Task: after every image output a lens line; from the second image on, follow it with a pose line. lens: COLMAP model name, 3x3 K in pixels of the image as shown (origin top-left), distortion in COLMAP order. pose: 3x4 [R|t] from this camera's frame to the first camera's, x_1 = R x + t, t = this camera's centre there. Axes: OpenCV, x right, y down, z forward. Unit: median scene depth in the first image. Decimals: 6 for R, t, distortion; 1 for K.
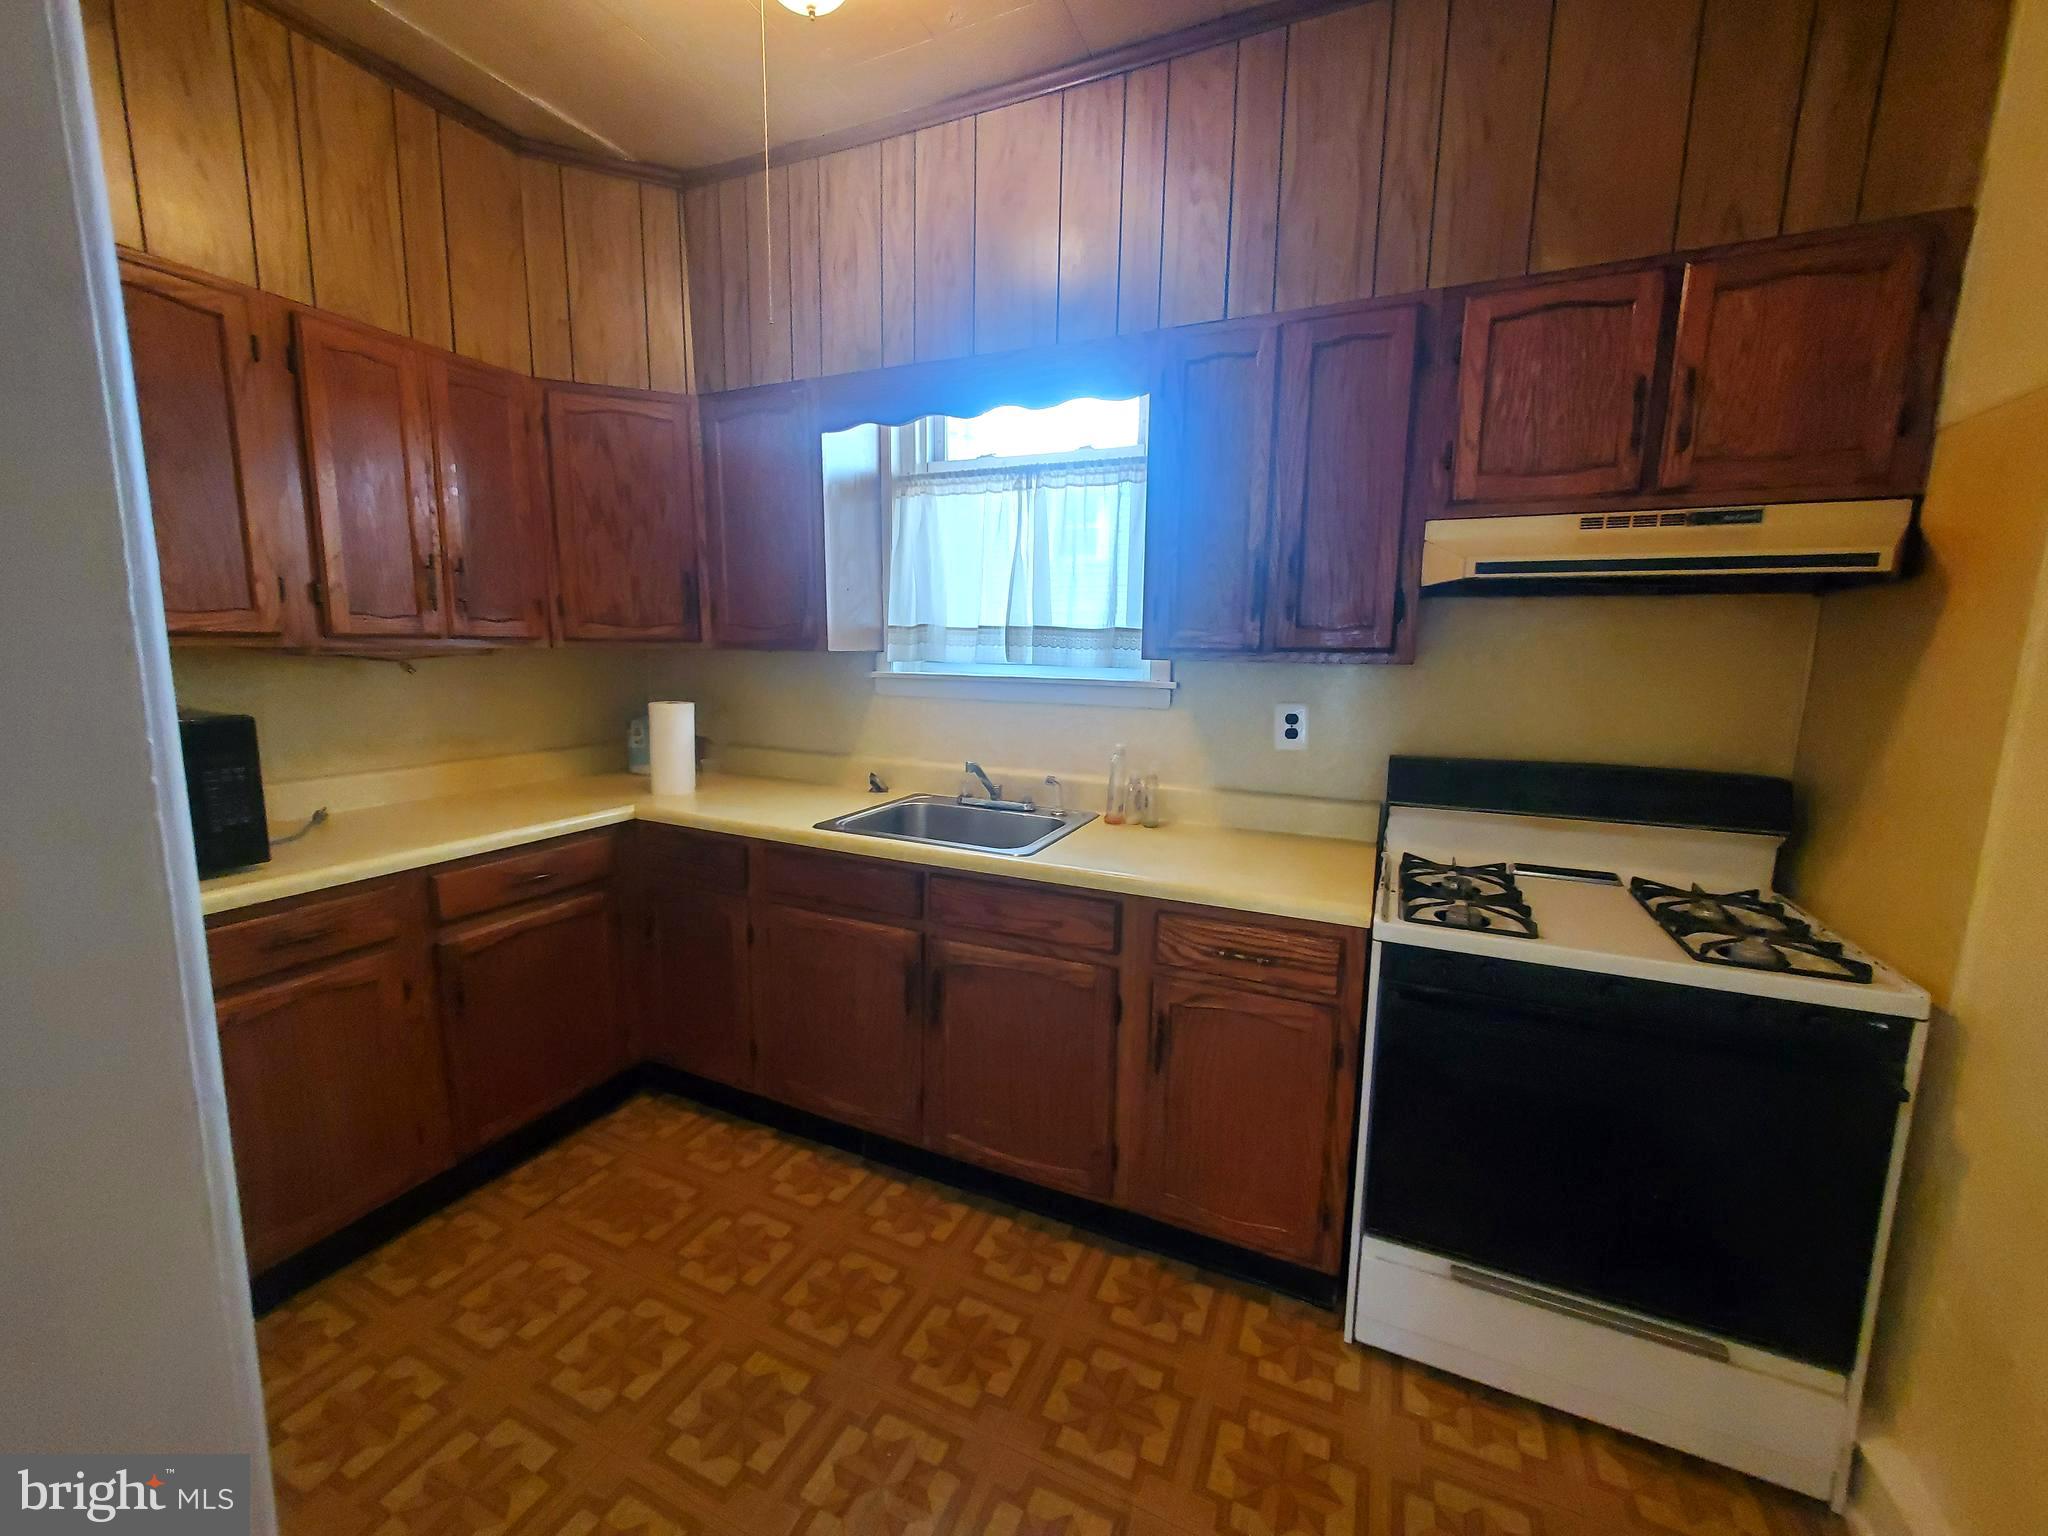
lens RADIAL K [[806.0, 0, 1018.5], [0, 806.0, 768.2], [0, 0, 1]] dist [-0.000174, 0.000070]
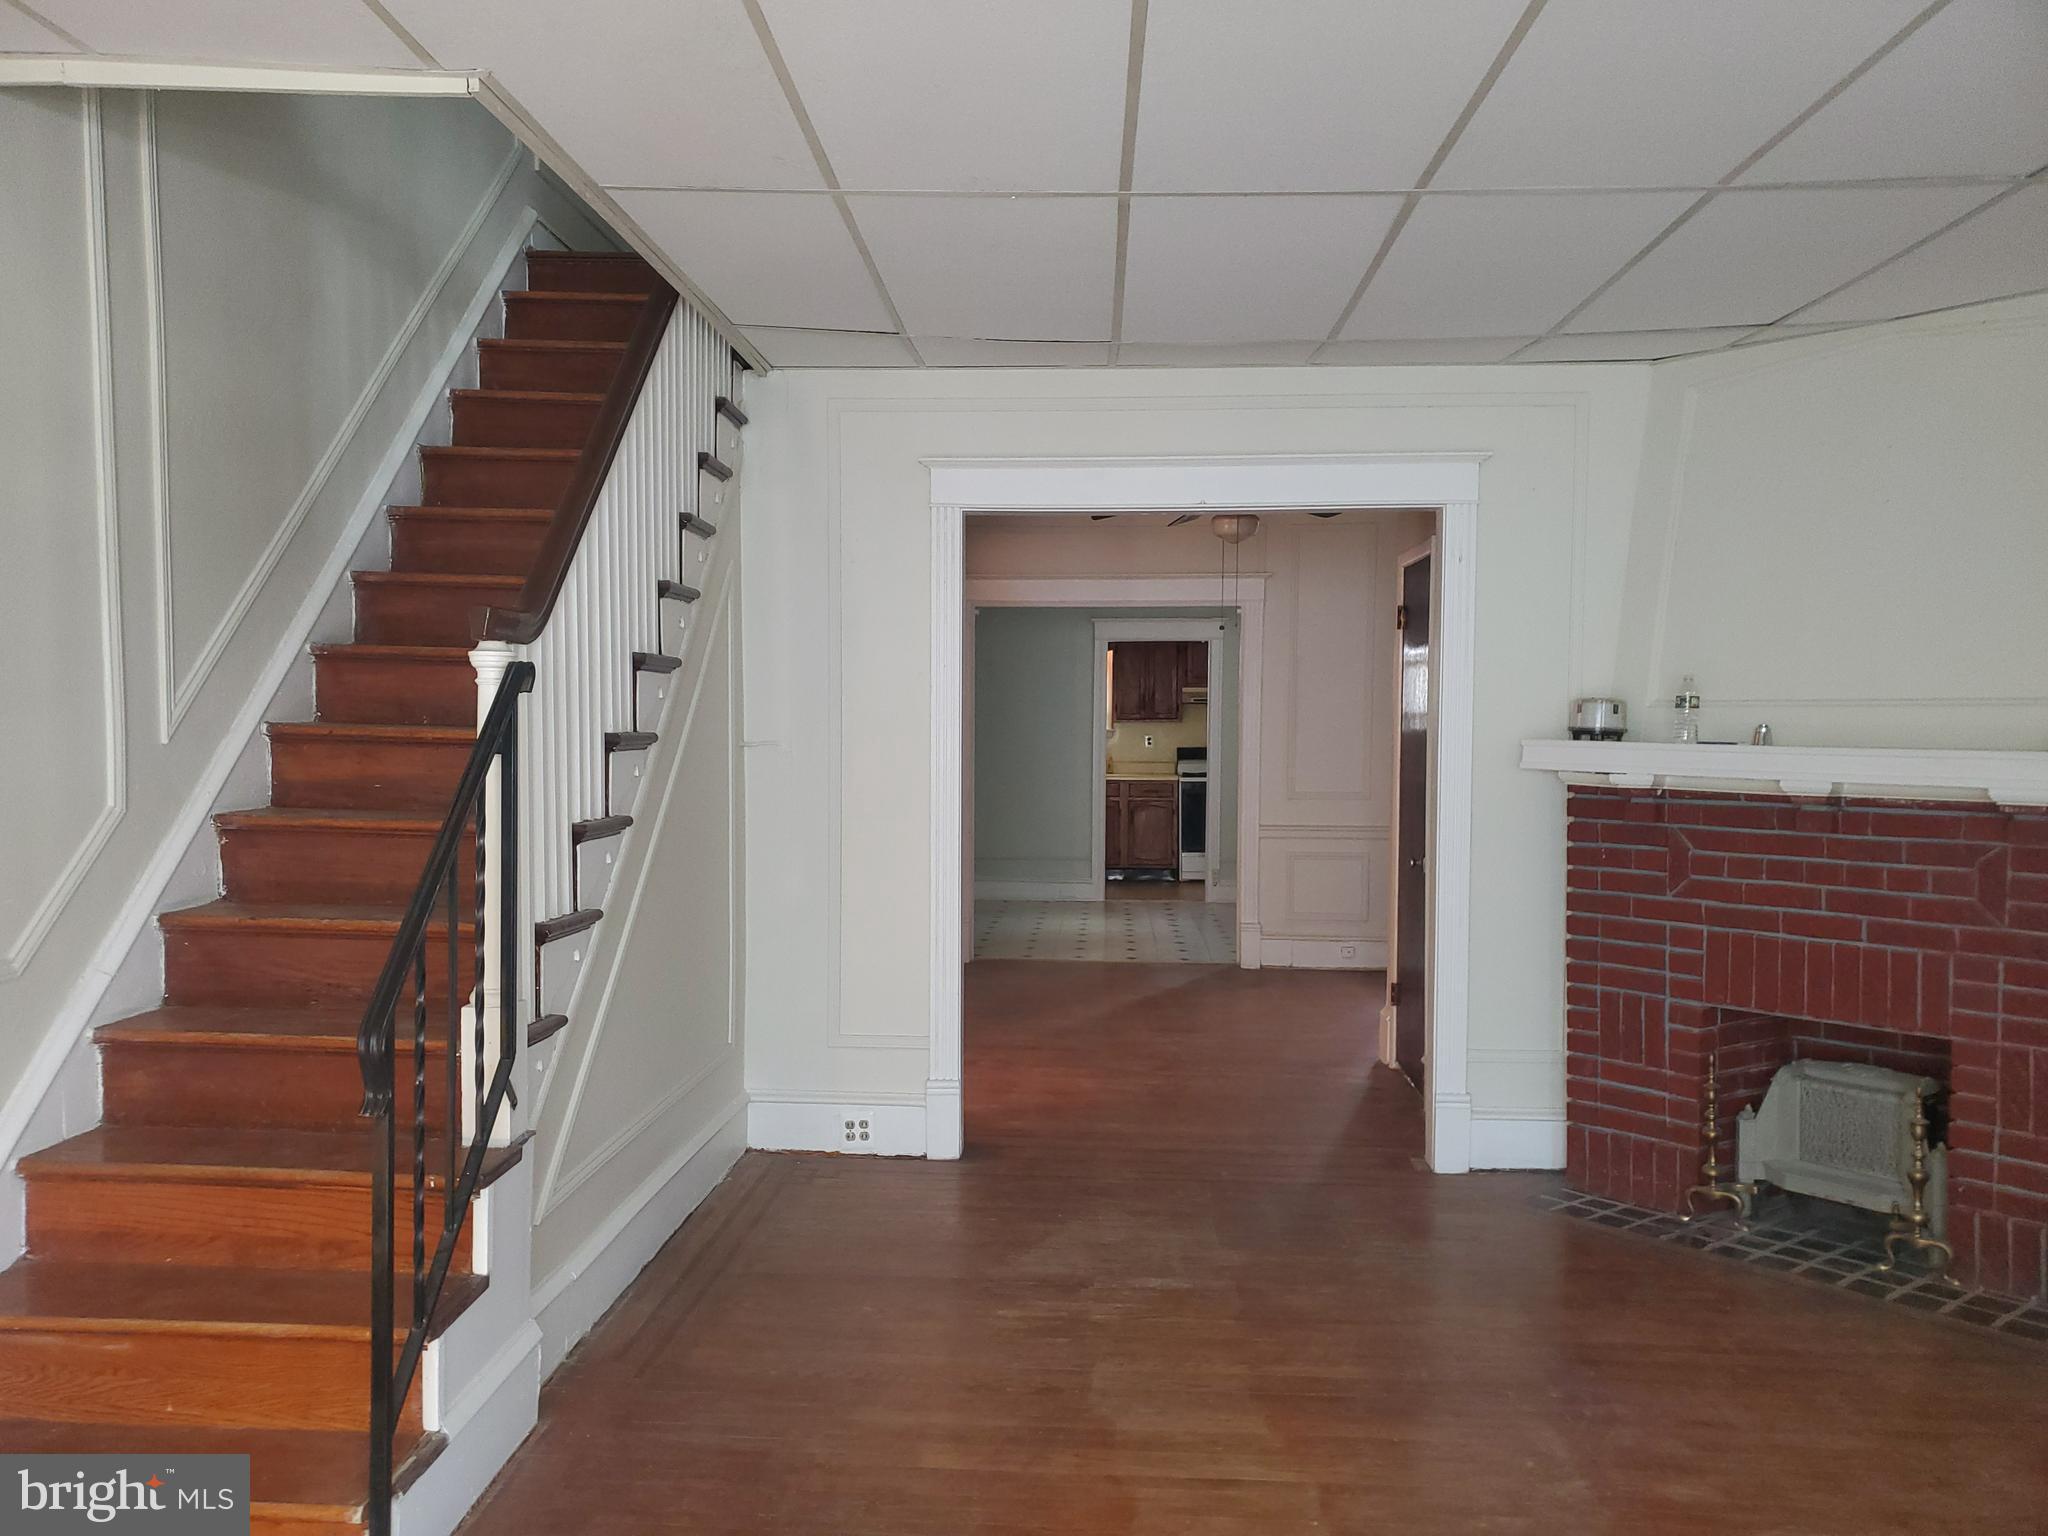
lens RADIAL K [[1540.7, 0, 1025.0], [0, 1540.7, 762.8], [0, 0, 1]] dist [0.008978, 0.013244]
pose [[0.941766, -0.026770, 0.335203, -2.823115], [0.057799, 0.994877, -0.082935, 0.660331], [-0.331265, 0.097480, 0.938489, -5.925590]]
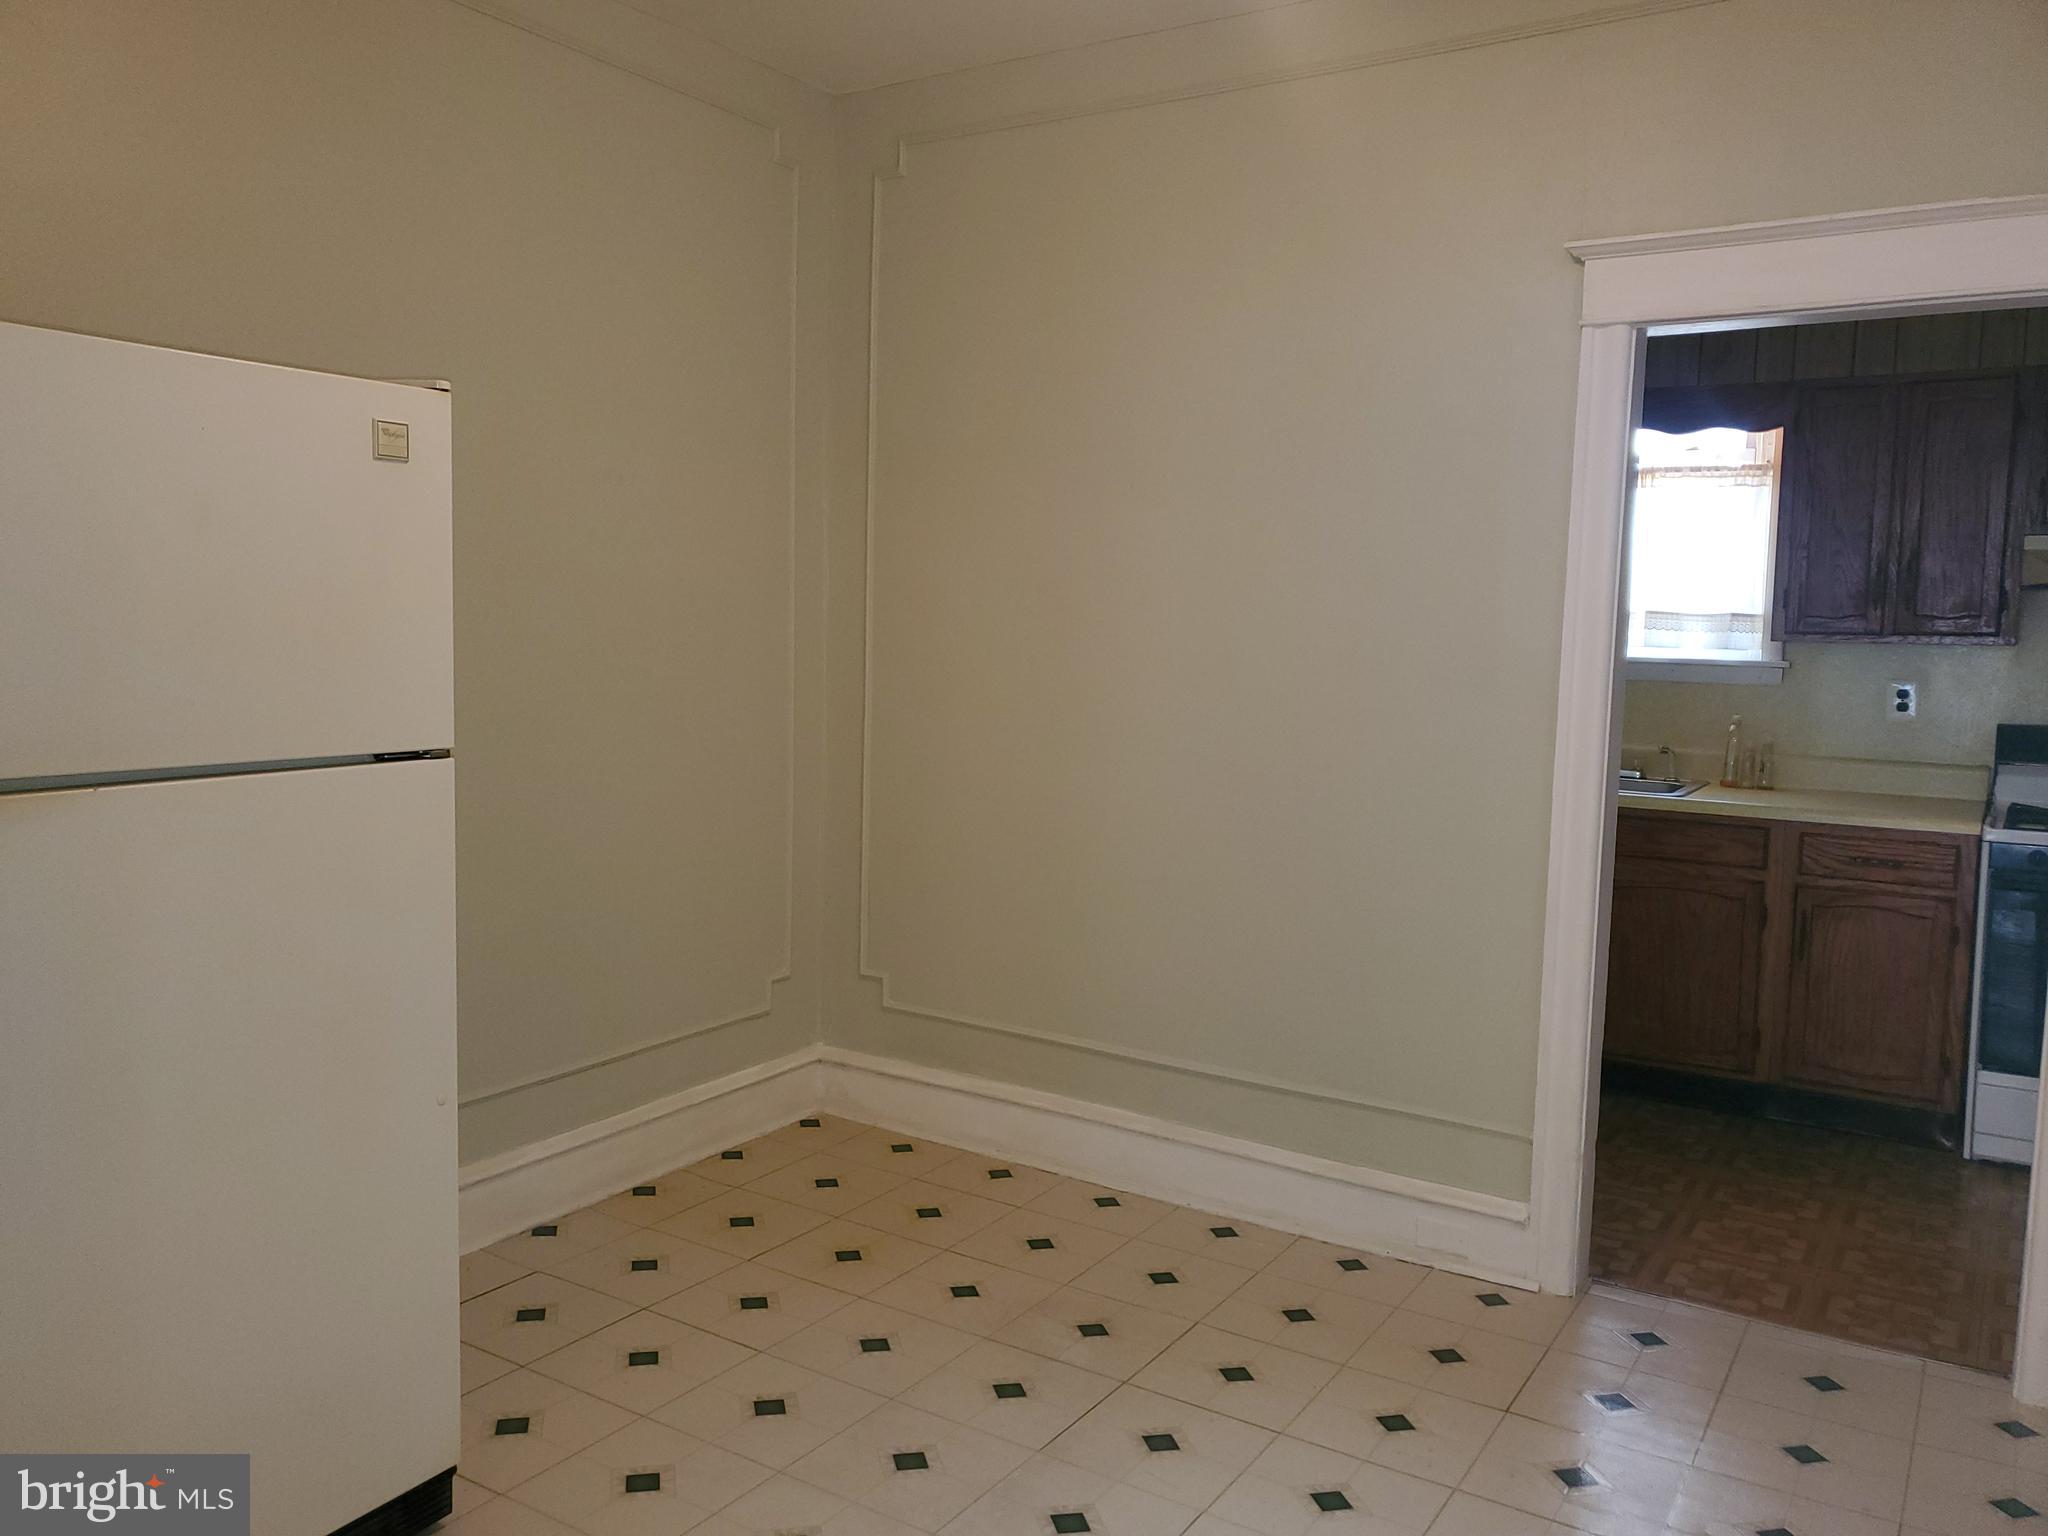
lens RADIAL K [[1540.7, 0, 1020.3], [0, 1540.7, 765.2], [0, 0, 1]] dist [0.008978, 0.013244]
pose [[0.990066, 0.018766, -0.139348, -0.703472], [-0.027413, 0.997798, -0.060398, 0.244949], [0.137907, 0.063618, 0.988400, -1.584096]]
